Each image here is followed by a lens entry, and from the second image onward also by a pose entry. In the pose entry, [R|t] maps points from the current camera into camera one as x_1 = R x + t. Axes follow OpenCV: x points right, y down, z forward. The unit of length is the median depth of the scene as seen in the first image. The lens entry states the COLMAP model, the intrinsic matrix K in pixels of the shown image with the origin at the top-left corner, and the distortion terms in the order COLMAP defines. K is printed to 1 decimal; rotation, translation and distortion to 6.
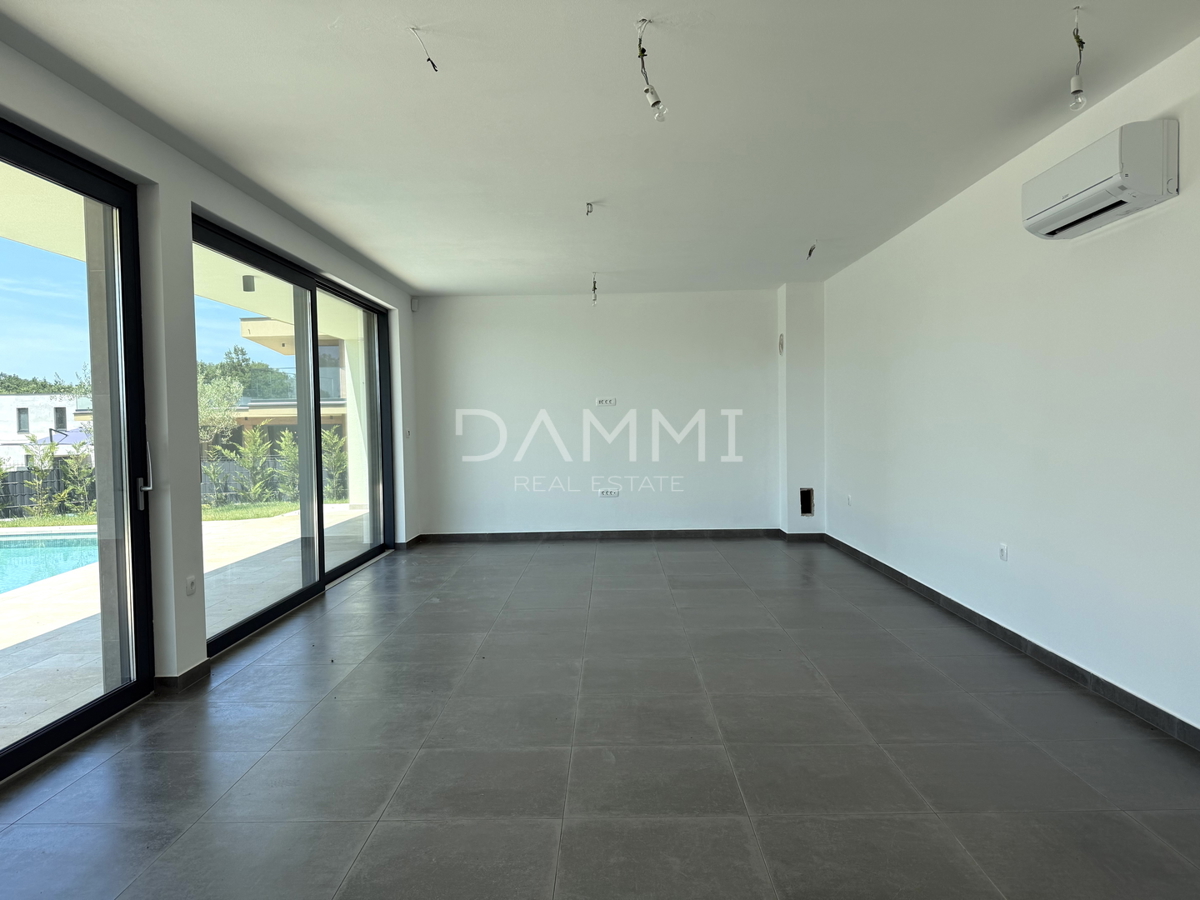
lens RADIAL K [[838.6, 0, 600.4], [0, 838.6, 450.9], [0, 0, 1]] dist [-0.002971, -0.000415]
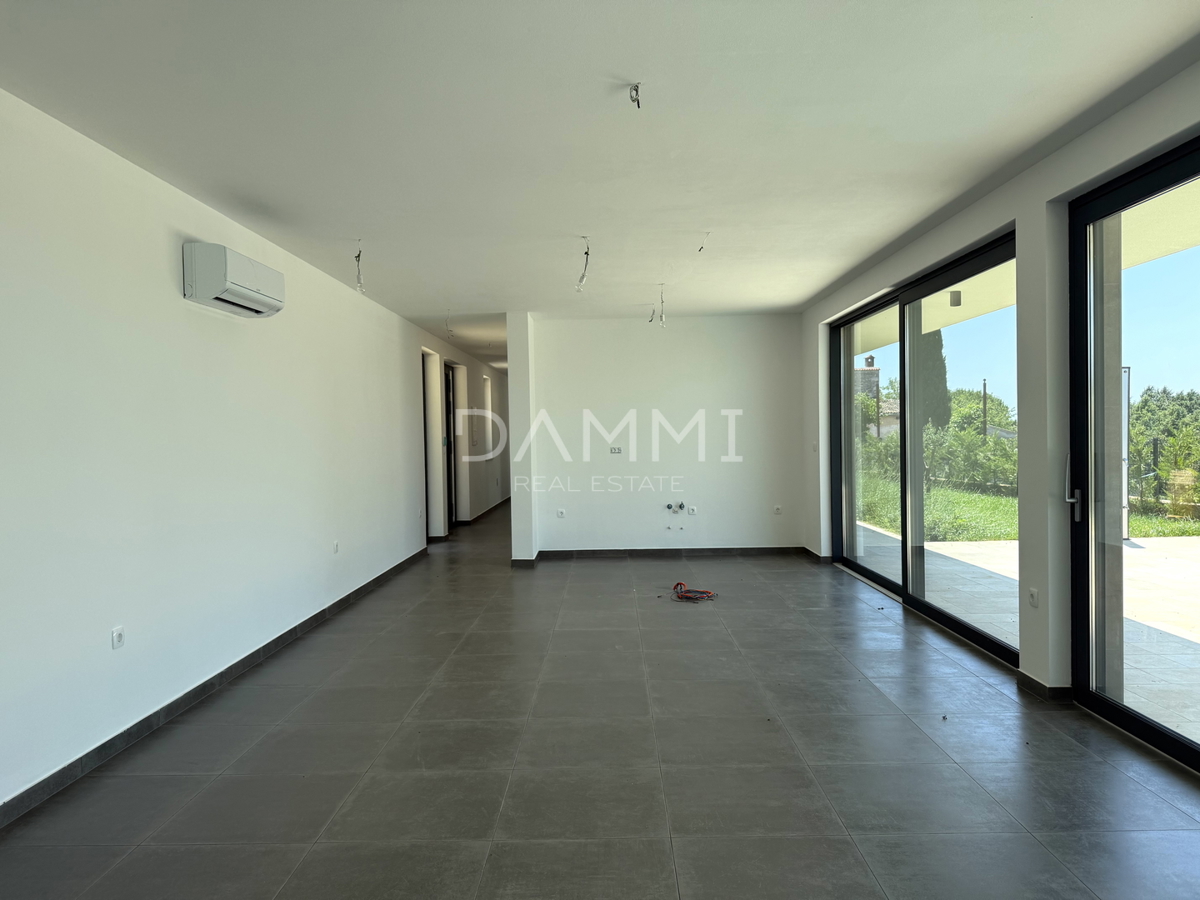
lens RADIAL K [[838.6, 0, 599.9], [0, 838.6, 450.2], [0, 0, 1]] dist [-0.002971, -0.000415]
pose [[-0.999316, 0.036988, -0.000286, 0.027113], [0.036916, 0.997782, 0.055389, -0.093815], [0.002334, 0.055341, -0.998465, 2.050265]]
